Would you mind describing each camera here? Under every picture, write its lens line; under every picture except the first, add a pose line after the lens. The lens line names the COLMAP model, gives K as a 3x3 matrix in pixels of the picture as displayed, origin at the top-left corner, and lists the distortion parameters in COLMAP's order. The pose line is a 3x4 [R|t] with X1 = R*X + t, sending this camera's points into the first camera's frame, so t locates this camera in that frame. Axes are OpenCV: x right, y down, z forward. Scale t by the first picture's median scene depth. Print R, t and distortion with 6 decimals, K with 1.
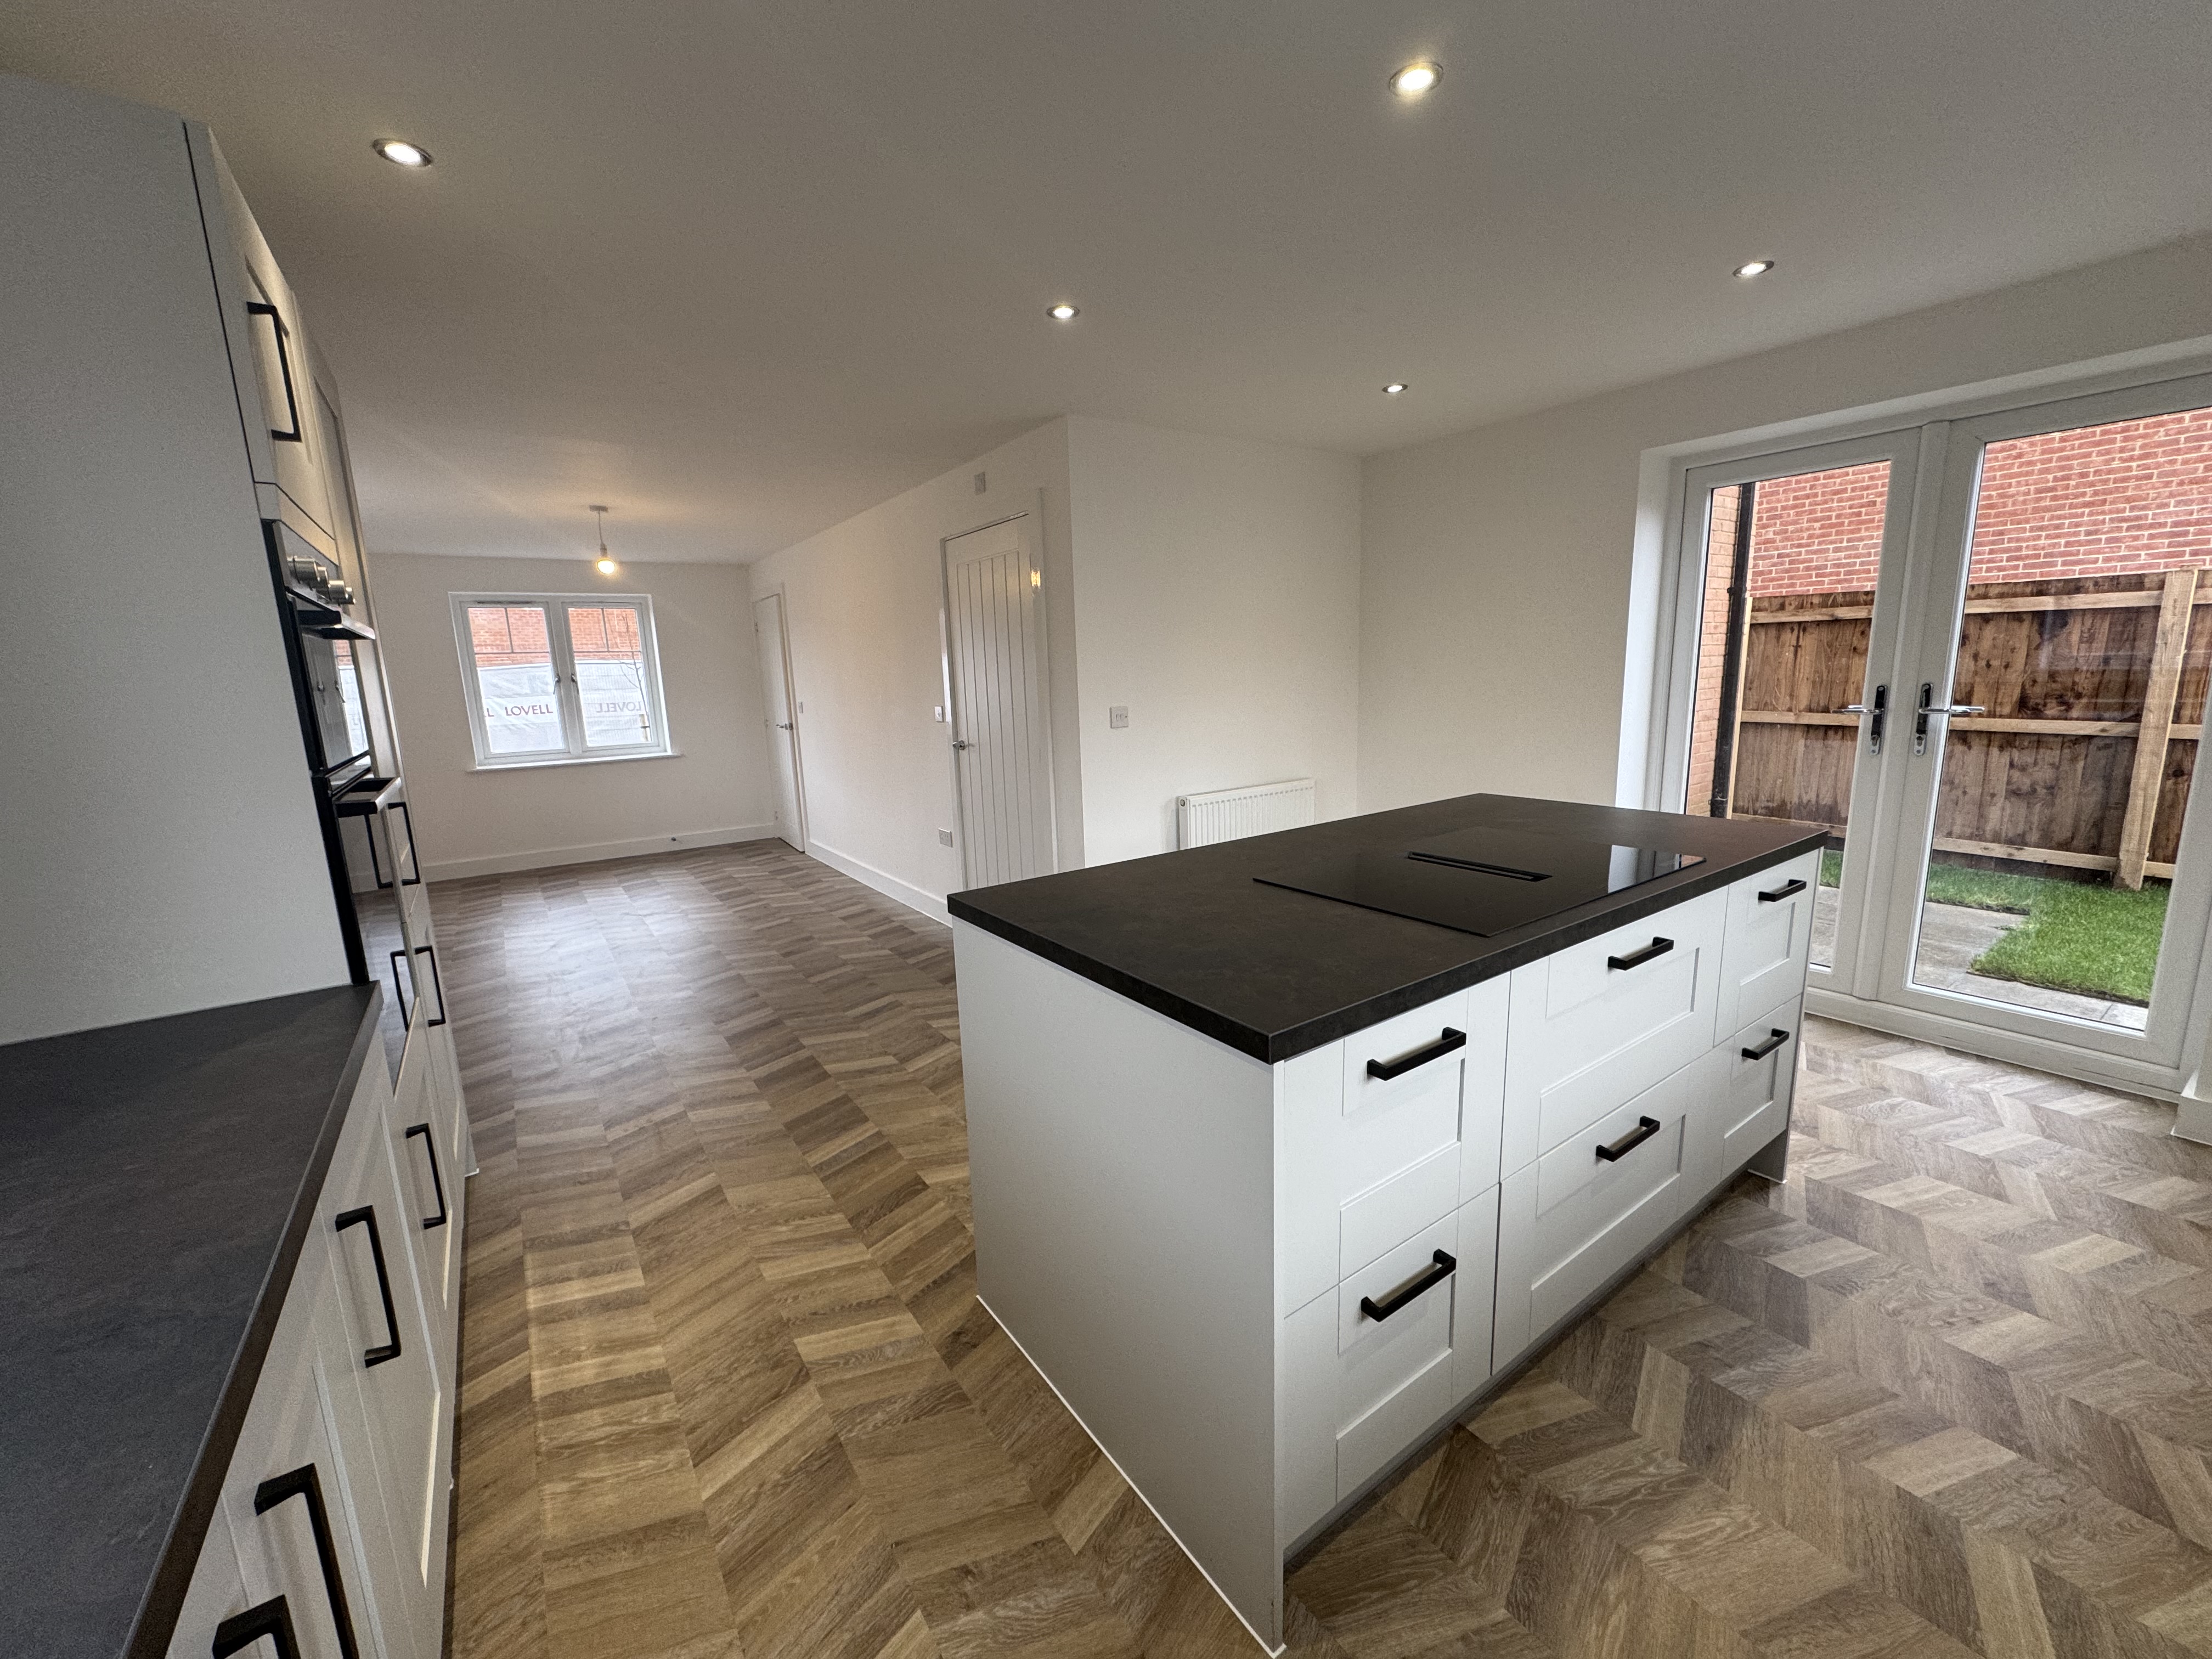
lens RADIAL K [[870.9, 0, 1120.7], [0, 870.9, 821.5], [0, 0, 1]] dist [-0.000003, 0.000252]
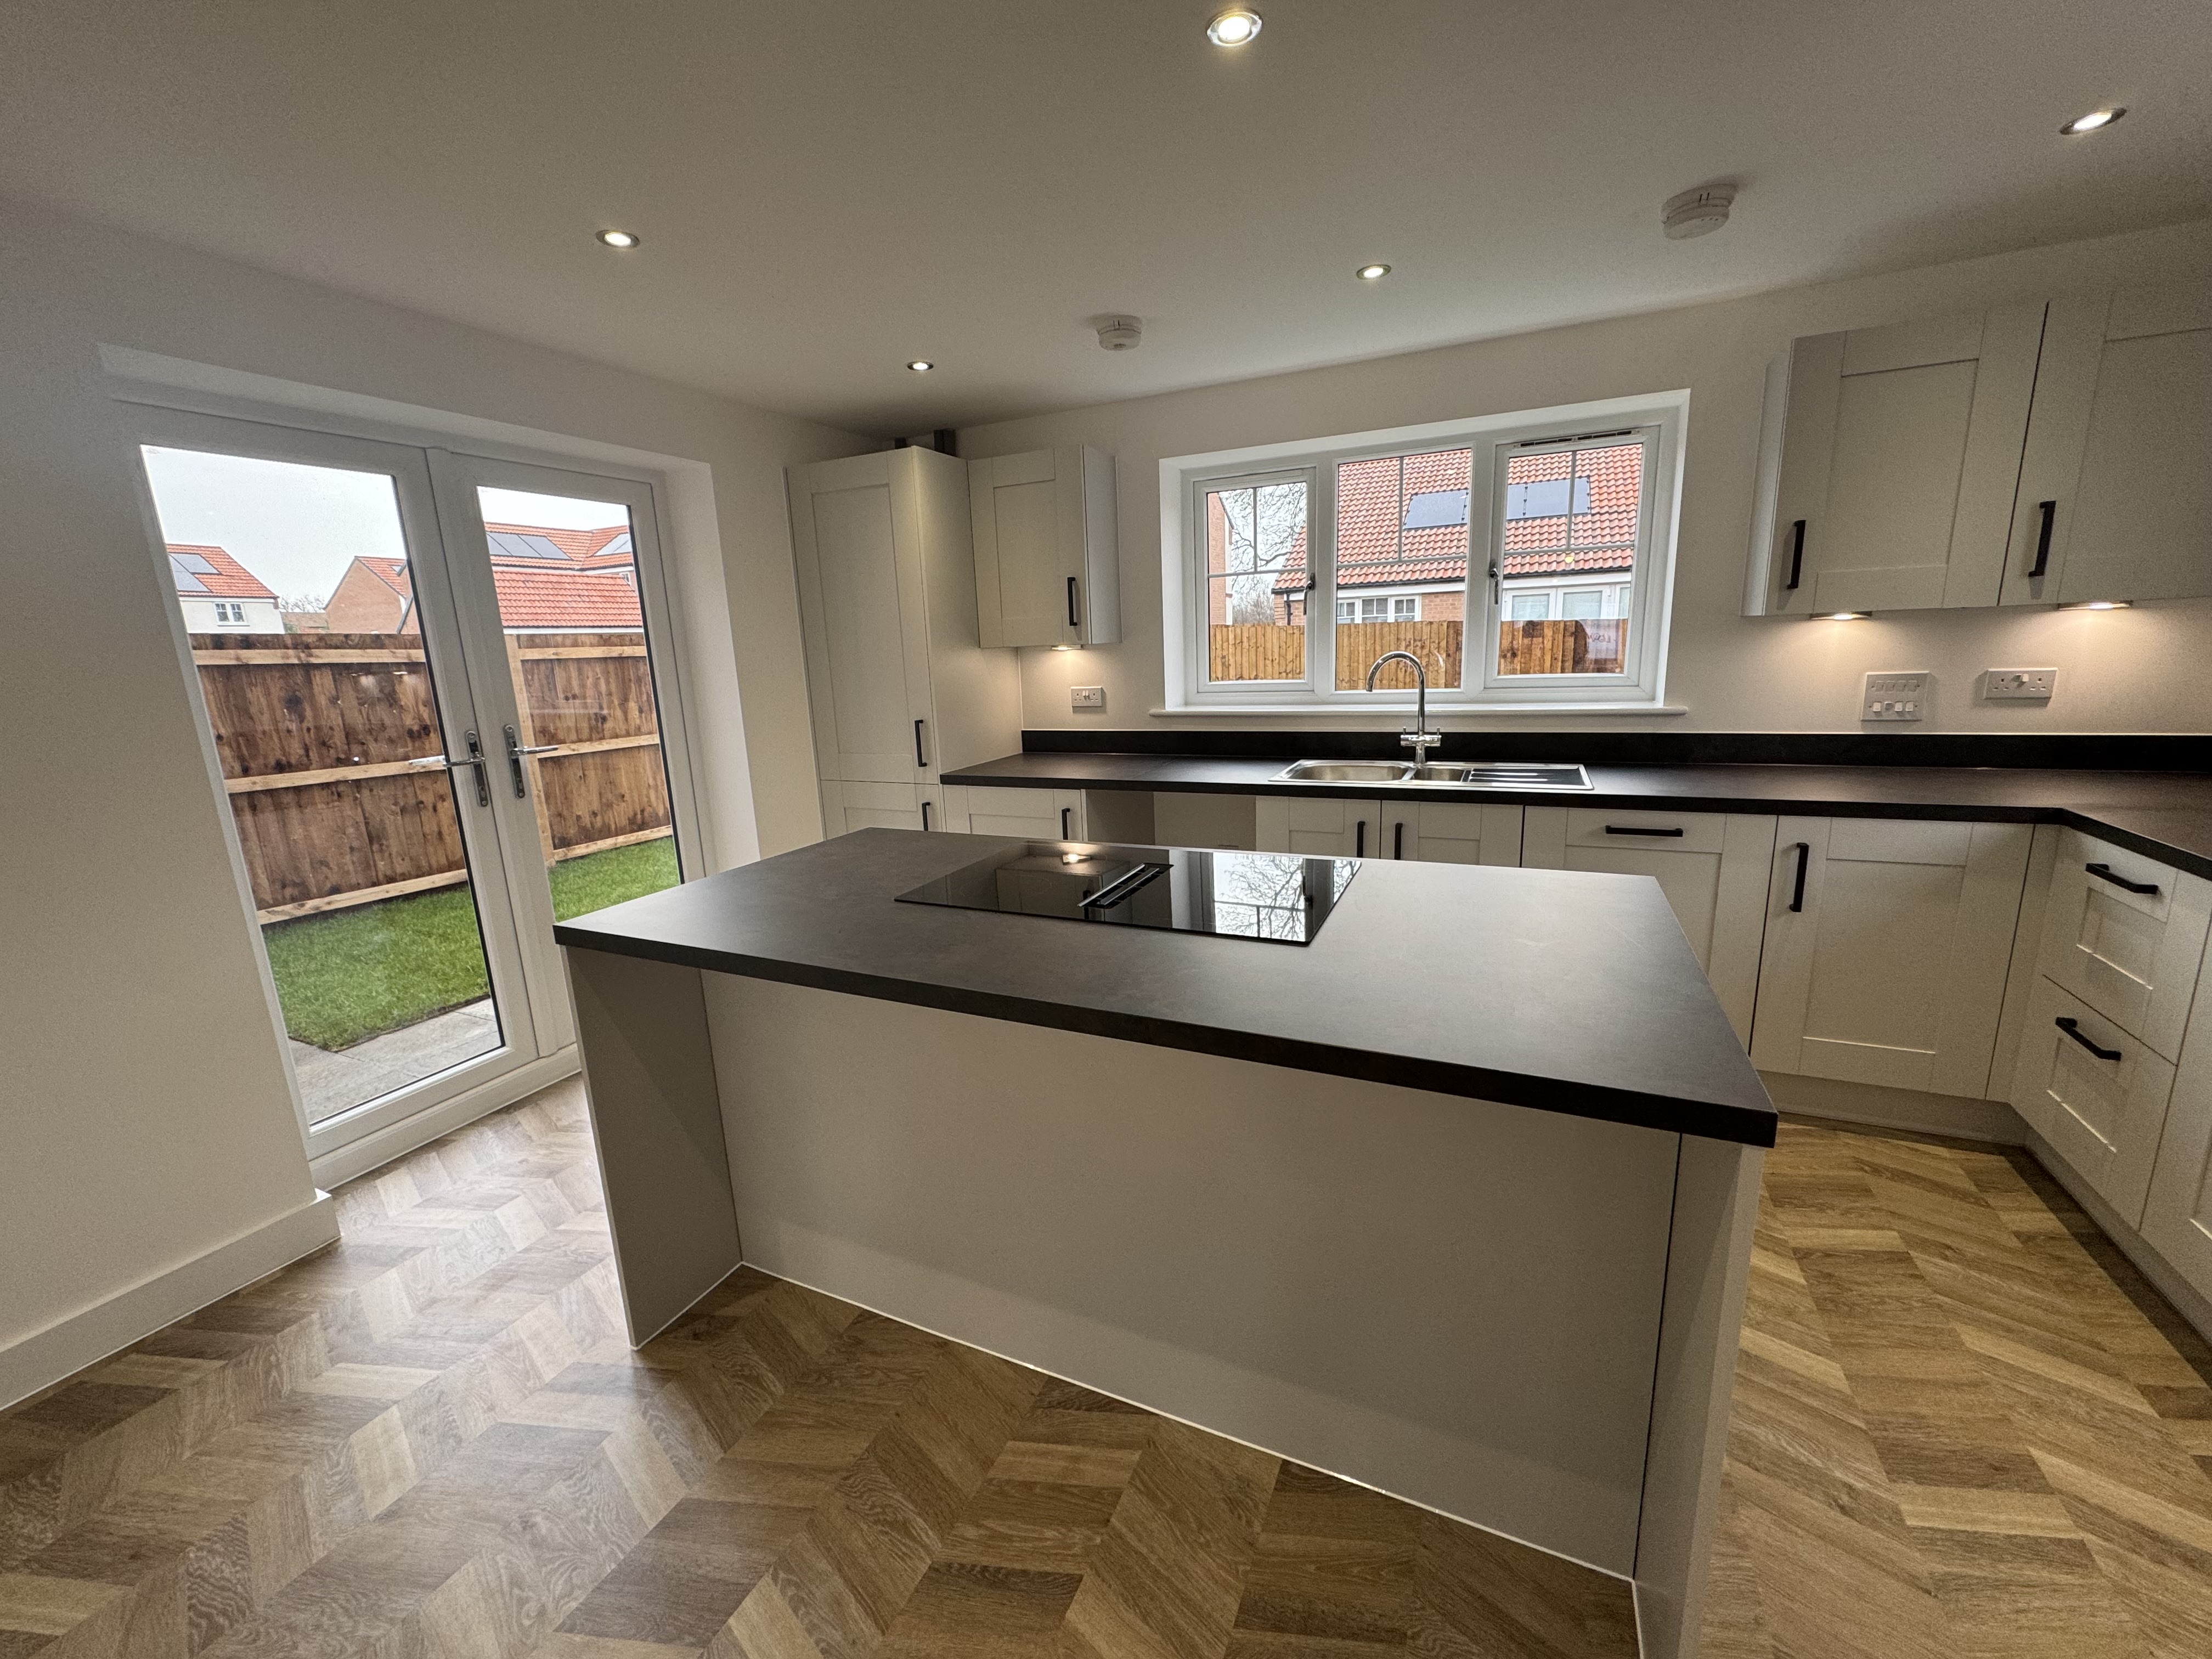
lens RADIAL K [[875.6, 0, 1098.6], [0, 875.6, 834.1], [0, 0, 1]] dist [-0.001635, -0.000121]
pose [[-0.483820, -0.126900, 0.865918, -0.377221], [0.211457, 0.943165, 0.256369, -0.236096], [-0.849237, 0.307141, -0.429488, 1.351211]]
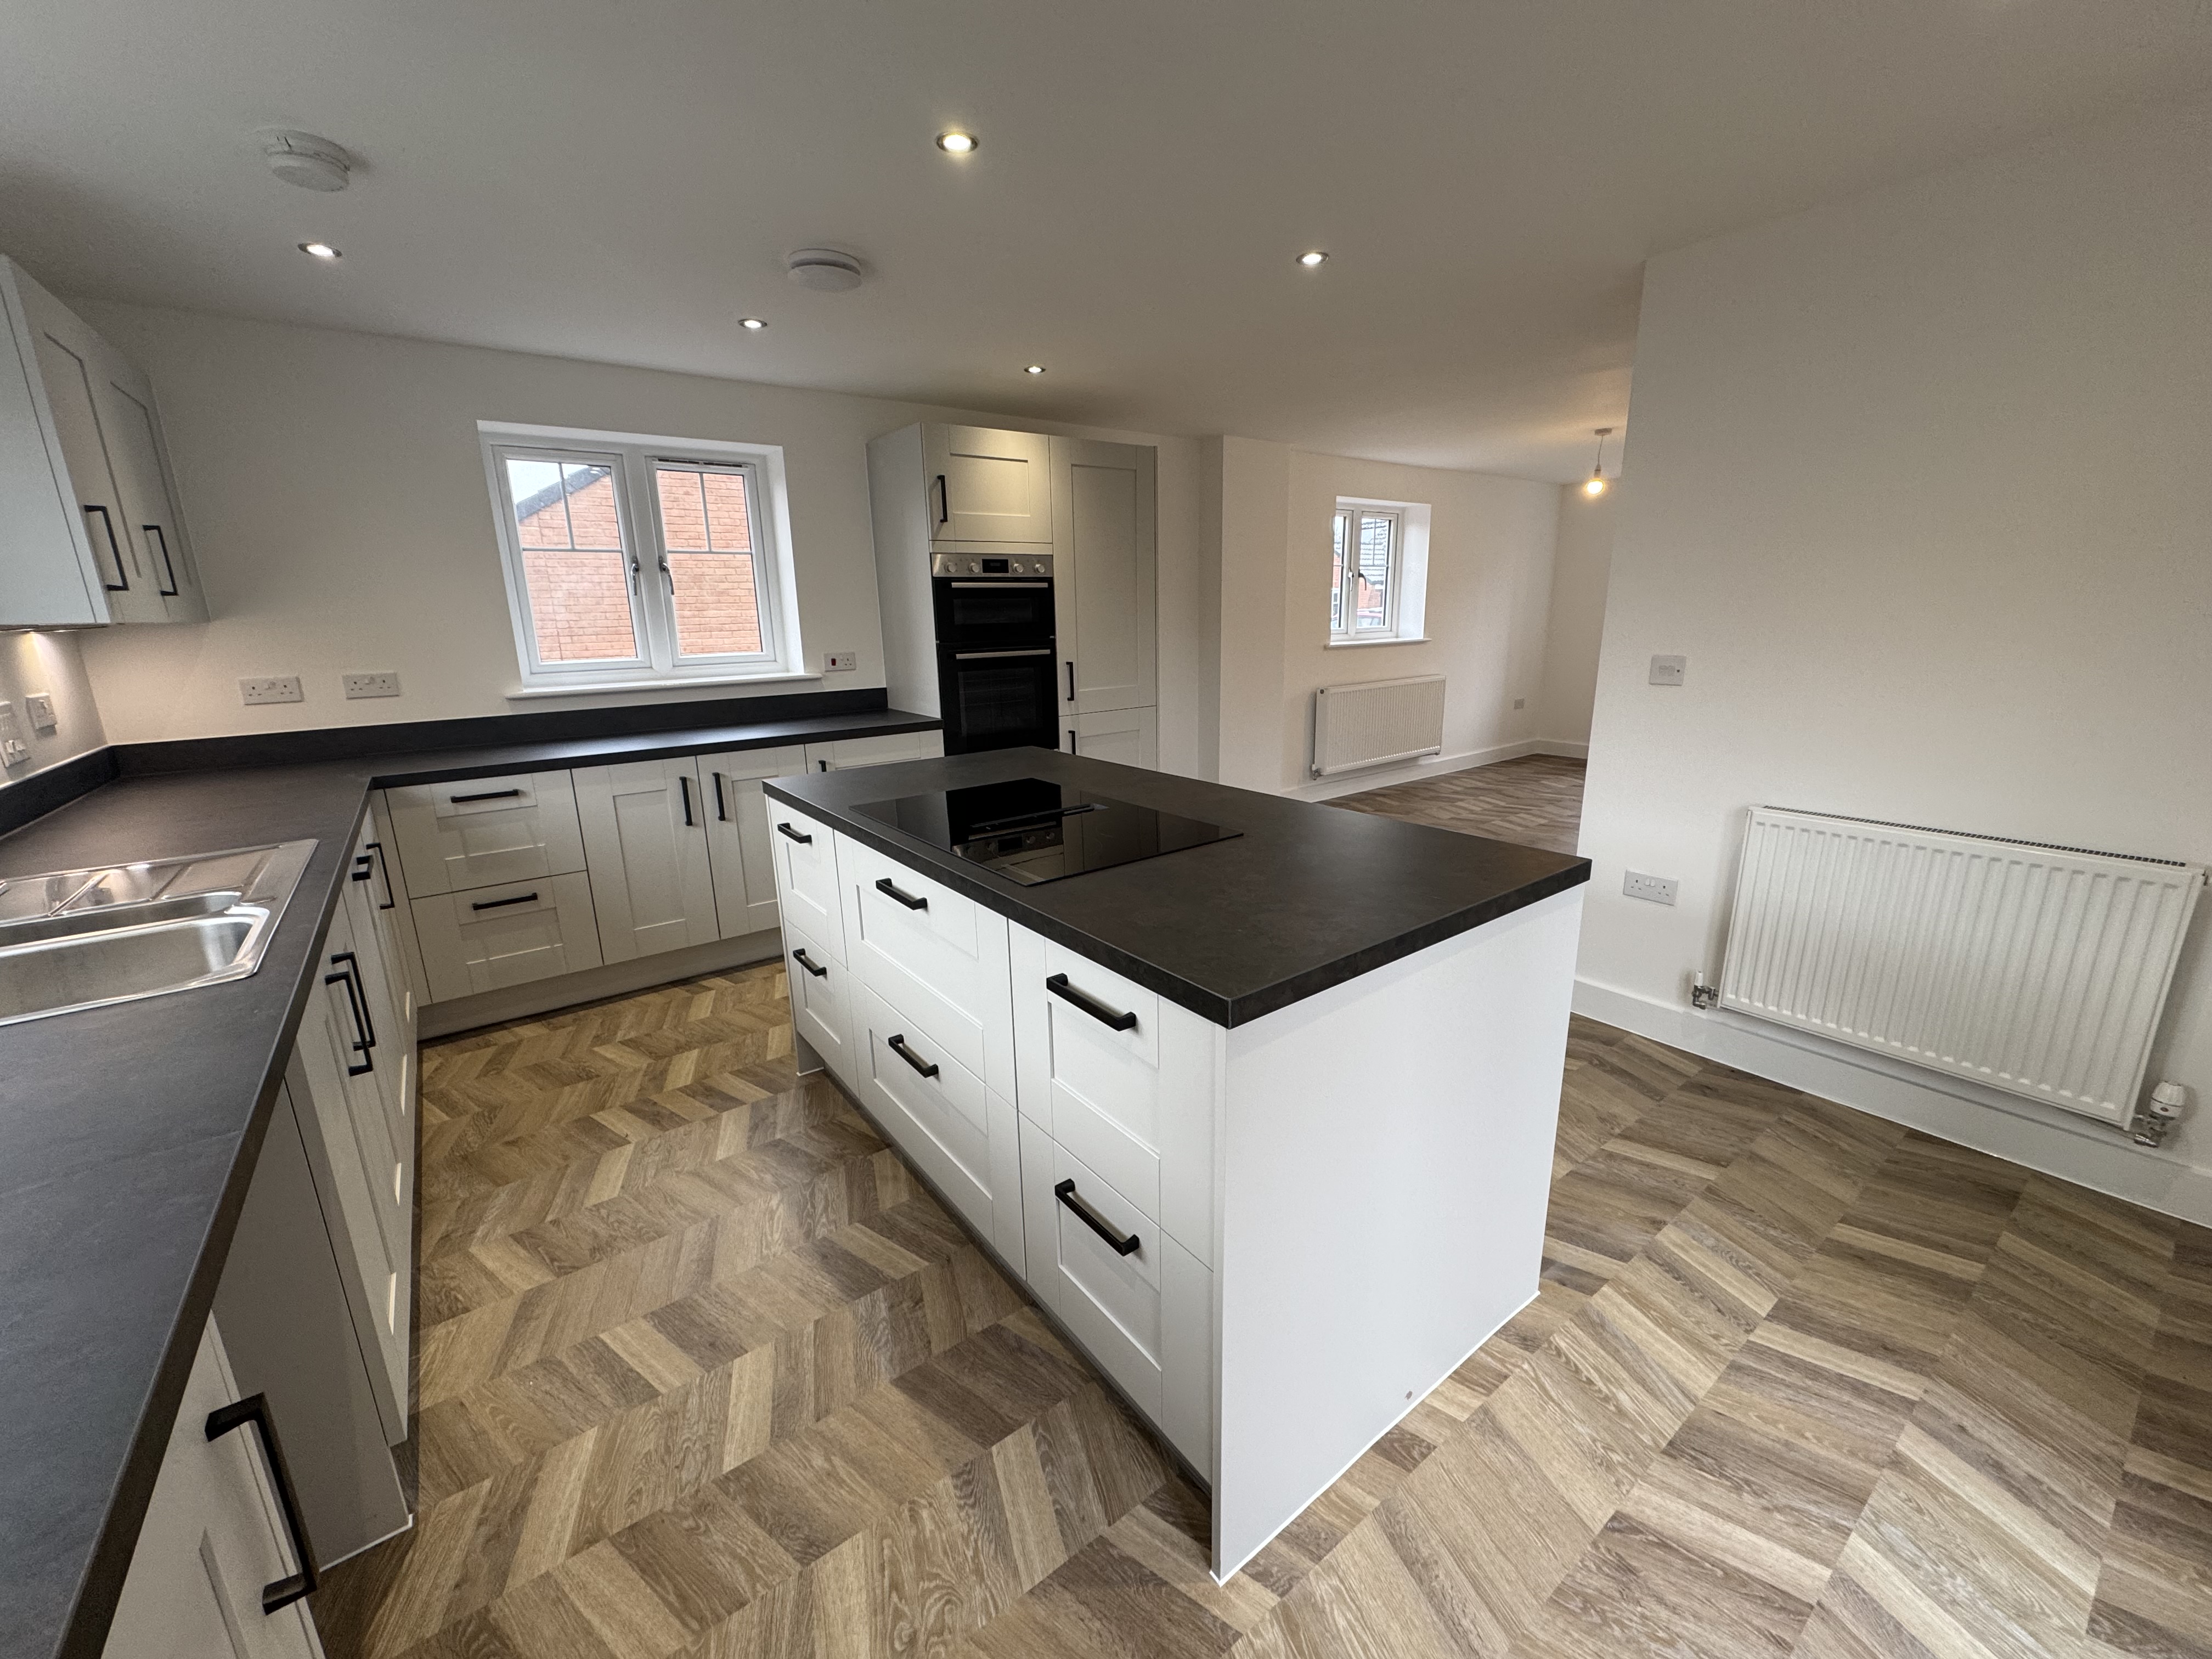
lens RADIAL K [[875.6, 0, 1098.6], [0, 875.6, 834.1], [0, 0, 1]] dist [-0.001635, -0.000121]
pose [[0.029266, 0.282058, -0.958951, 1.357343], [-0.155717, 0.948936, 0.274360, -0.220569], [0.987368, 0.141295, 0.071693, 0.946419]]
